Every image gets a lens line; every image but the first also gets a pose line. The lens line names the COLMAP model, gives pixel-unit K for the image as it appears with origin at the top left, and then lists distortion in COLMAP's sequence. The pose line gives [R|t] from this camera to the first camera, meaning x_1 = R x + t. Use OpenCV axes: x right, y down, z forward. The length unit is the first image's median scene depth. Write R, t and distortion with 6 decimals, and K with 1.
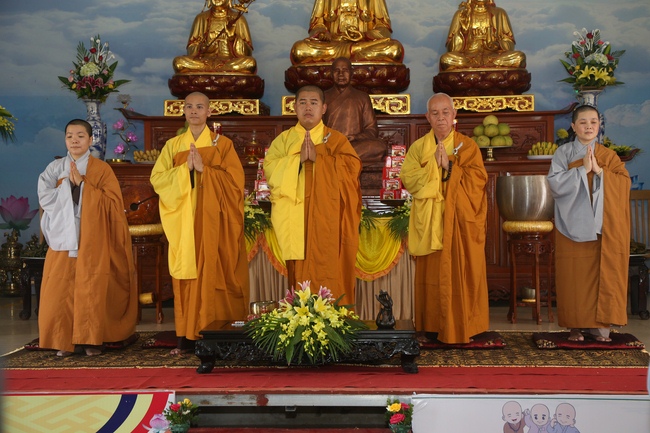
lens RADIAL K [[1168.4, 0, 325.0], [0, 1168.4, 216.5], [0, 0, 1]] dist [0.318107, 0.091691]
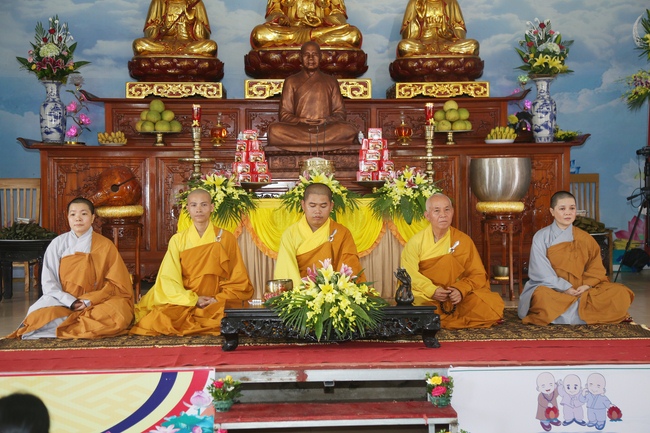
lens RADIAL K [[1133.9, 0, 325.0], [0, 1133.9, 216.5], [0, 0, 1]] dist [0.276071, -0.085733]
pose [[0.993490, -0.003204, 0.113879, -0.080439], [0.002009, 0.999942, 0.010601, 0.004958], [-0.113906, -0.010303, 0.993438, 0.015656]]
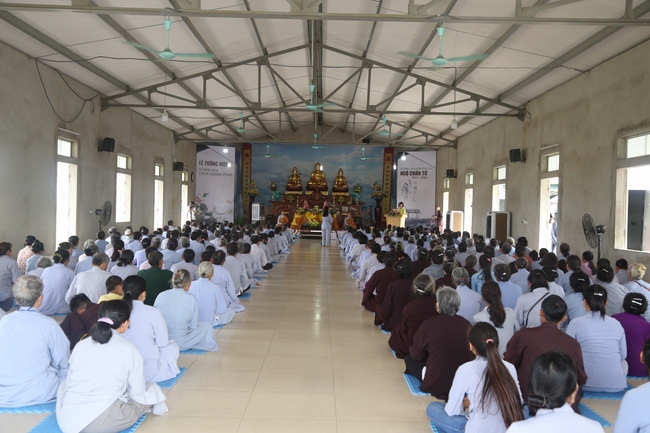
lens RADIAL K [[667.1, 0, 325.0], [0, 667.1, 216.5], [0, 0, 1]] dist [0.000498, -0.000071]
pose [[0.997371, 0.033999, 0.063993, -0.149098], [-0.033447, 0.999394, -0.009681, 0.050852], [-0.064284, 0.007515, 0.997903, -2.286383]]
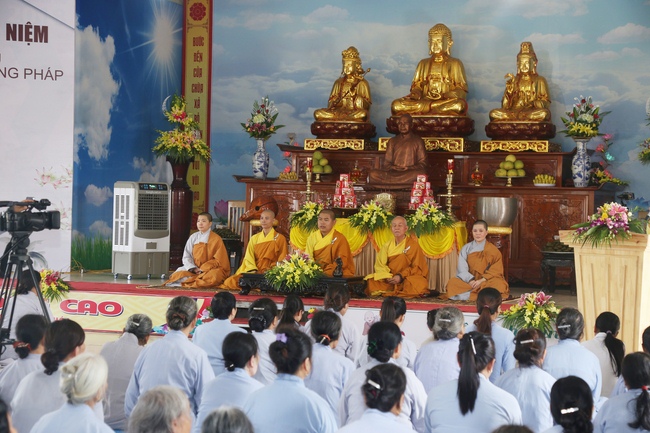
lens RADIAL K [[1379.8, 0, 325.0], [0, 1379.8, 216.5], [0, 0, 1]] dist [0.474459, -0.138075]
pose [[0.952760, 0.037571, -0.301392, 0.424775], [-0.040713, 0.999162, -0.004145, 0.005982], [0.300984, 0.016220, 0.953491, -0.670977]]
